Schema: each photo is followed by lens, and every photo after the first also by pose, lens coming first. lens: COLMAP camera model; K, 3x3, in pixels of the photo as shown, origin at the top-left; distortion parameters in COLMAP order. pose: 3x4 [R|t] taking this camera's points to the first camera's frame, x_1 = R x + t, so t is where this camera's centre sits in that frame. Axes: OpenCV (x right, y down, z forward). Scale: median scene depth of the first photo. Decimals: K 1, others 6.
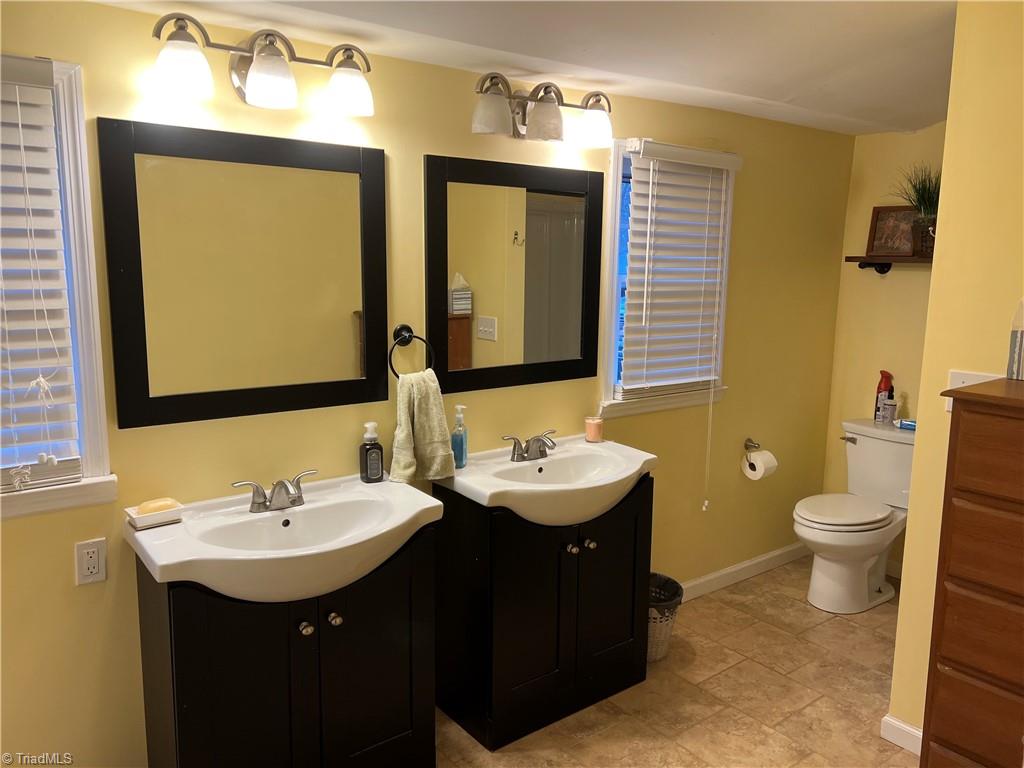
lens RADIAL K [[778.2, 0, 512.5], [0, 778.2, 383.3], [0, 0, 1]] dist [0.064772, -0.058000]
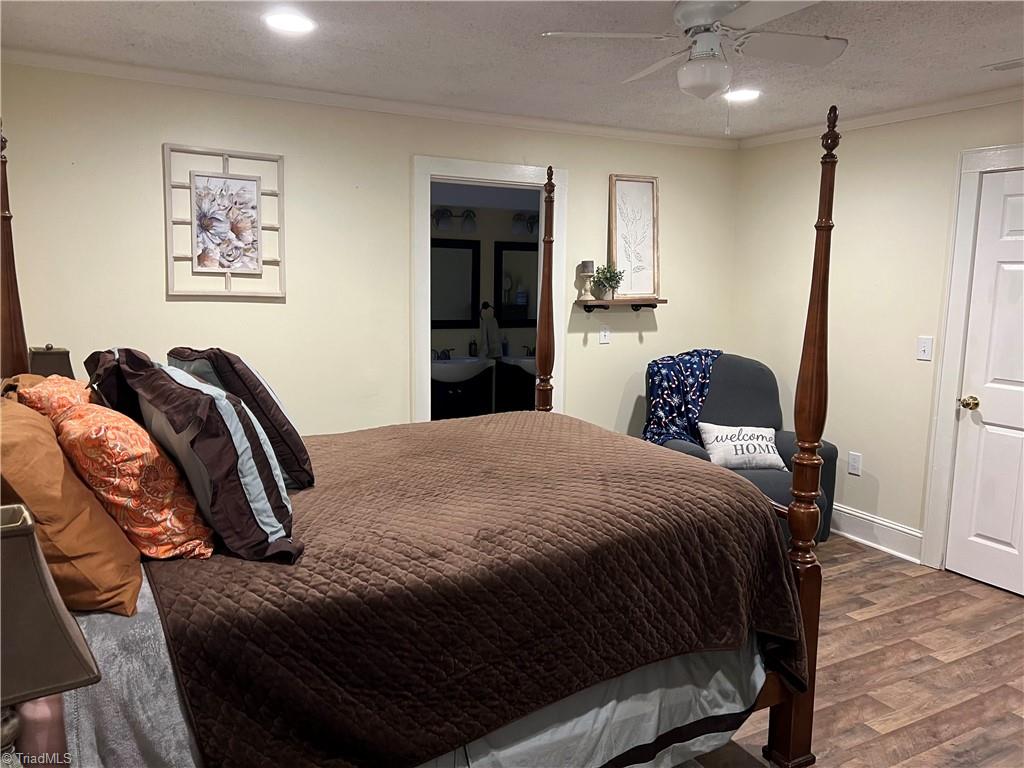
lens RADIAL K [[778.2, 0, 512.4], [0, 778.2, 383.0], [0, 0, 1]] dist [0.064772, -0.058000]
pose [[0.988336, 0.025909, -0.150068, 0.381547], [-0.029062, 0.999400, -0.018855, 0.266866], [0.149489, 0.022996, 0.988496, -1.735064]]
